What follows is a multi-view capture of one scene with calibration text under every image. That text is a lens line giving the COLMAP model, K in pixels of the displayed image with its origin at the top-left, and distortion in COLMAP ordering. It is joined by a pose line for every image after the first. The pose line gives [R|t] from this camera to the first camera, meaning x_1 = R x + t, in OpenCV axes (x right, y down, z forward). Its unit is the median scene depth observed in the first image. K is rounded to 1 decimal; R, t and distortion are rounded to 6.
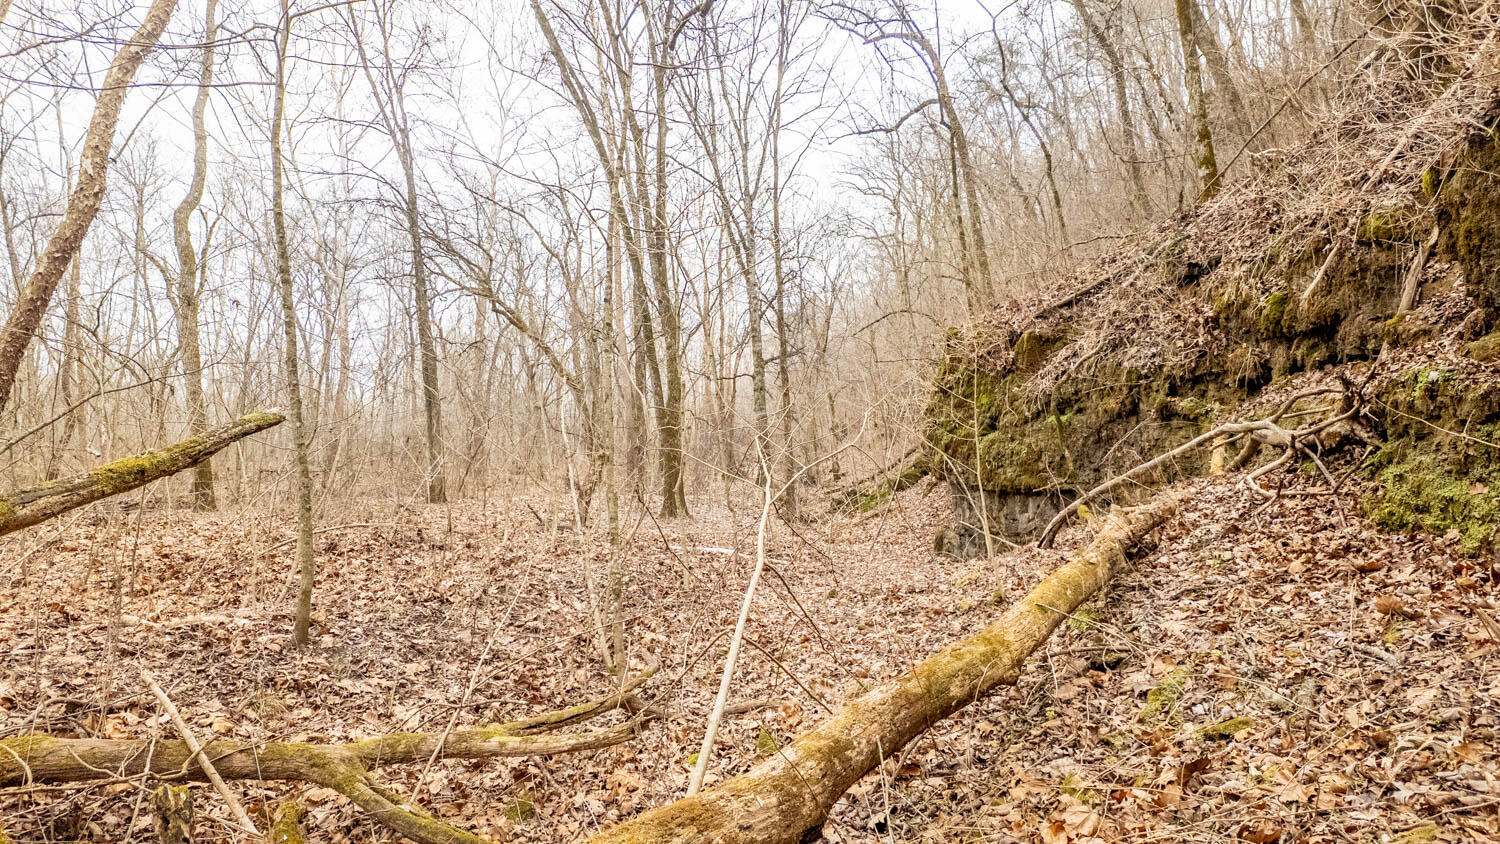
lens RADIAL K [[863.1, 0, 749.3], [0, 863.1, 425.0], [0, 0, 1]] dist [-0.006323, -0.010973]
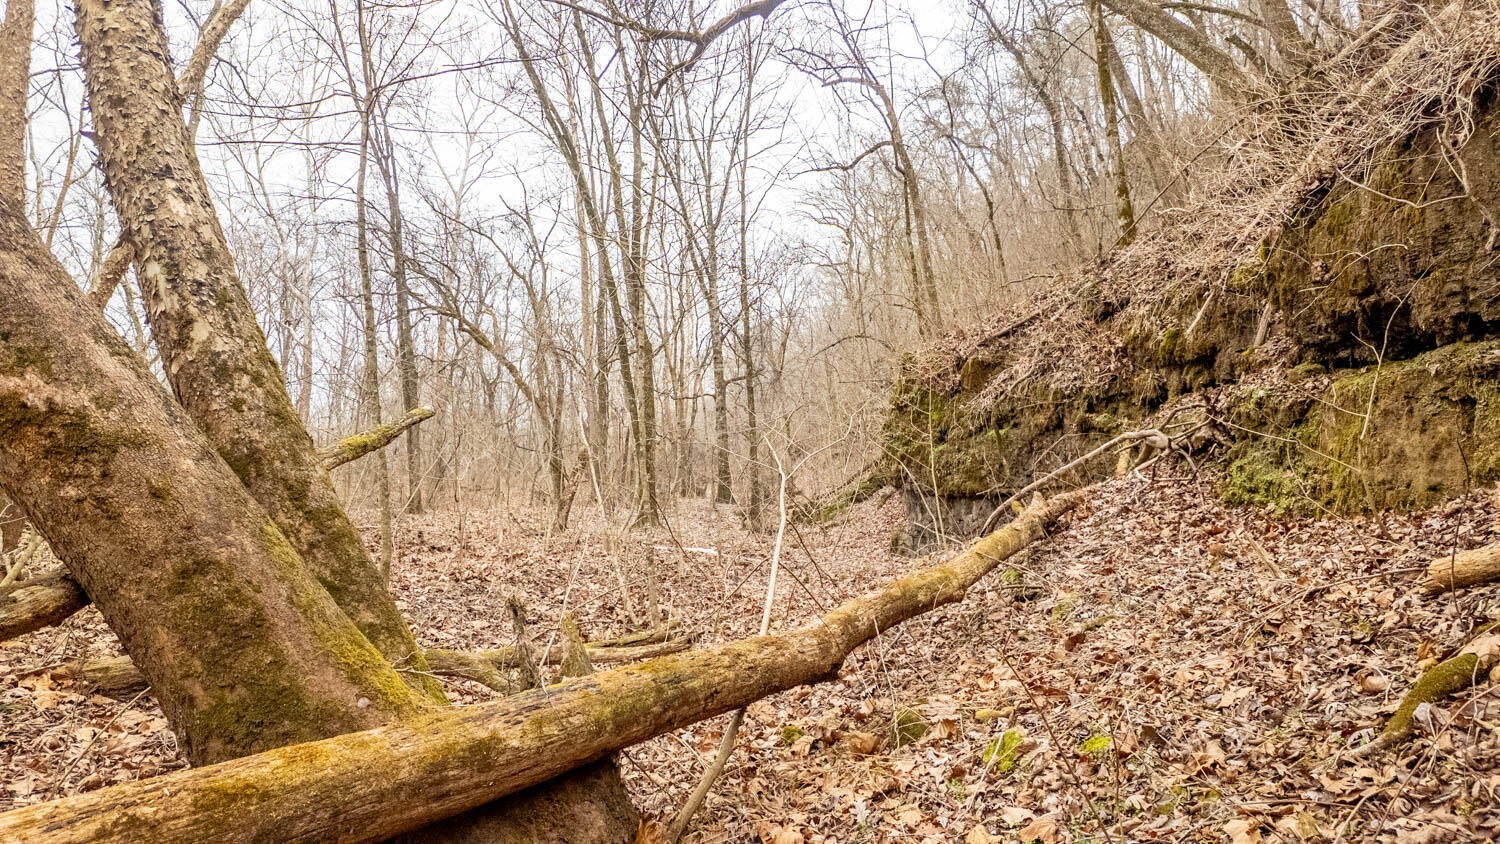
lens RADIAL K [[879.8, 0, 748.7], [0, 879.8, 418.0], [0, 0, 1]] dist [0.005773, 0.000336]
pose [[0.998063, 0.010129, 0.061384, -0.056557], [-0.007989, 0.999355, -0.035018, 0.019600], [-0.061699, 0.034460, 0.997500, -0.185519]]
